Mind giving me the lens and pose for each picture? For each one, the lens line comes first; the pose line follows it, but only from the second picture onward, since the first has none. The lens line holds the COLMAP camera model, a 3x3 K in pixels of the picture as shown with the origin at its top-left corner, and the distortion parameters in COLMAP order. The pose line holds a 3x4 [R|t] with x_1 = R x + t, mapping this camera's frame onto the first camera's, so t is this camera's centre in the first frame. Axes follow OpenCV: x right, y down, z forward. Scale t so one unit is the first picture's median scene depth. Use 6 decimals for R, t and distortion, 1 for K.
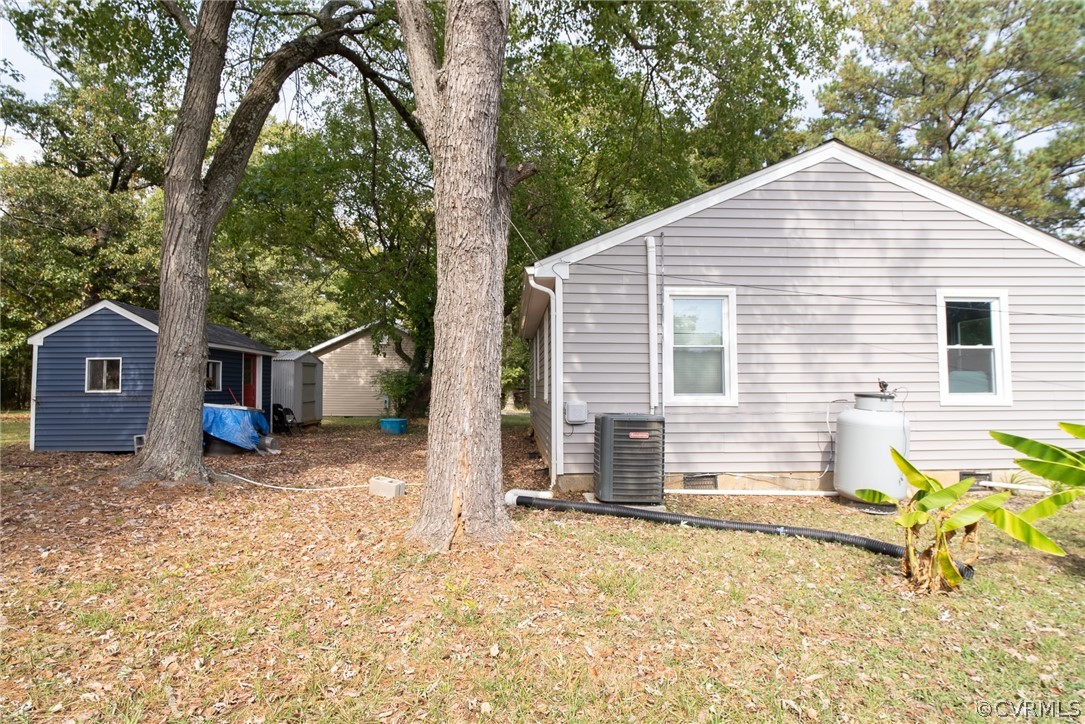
lens RADIAL K [[566.8, 0, 542.5], [0, 566.8, 362.0], [0, 0, 1]] dist [-0.001784, -0.000264]
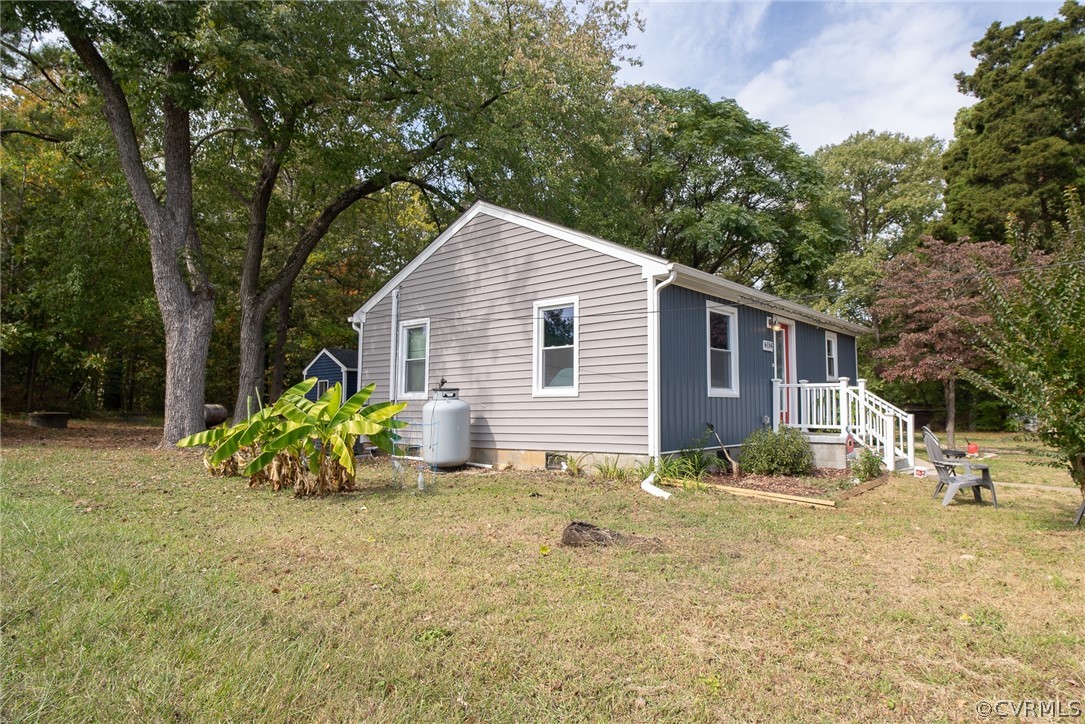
lens RADIAL K [[566.8, 0, 542.5], [0, 566.8, 362.0], [0, 0, 1]] dist [-0.001784, -0.000264]
pose [[0.767491, -0.051393, -0.638997, 1.475551], [0.036238, 0.998666, -0.036795, 0.045538], [0.640035, 0.005084, 0.768329, 0.075374]]
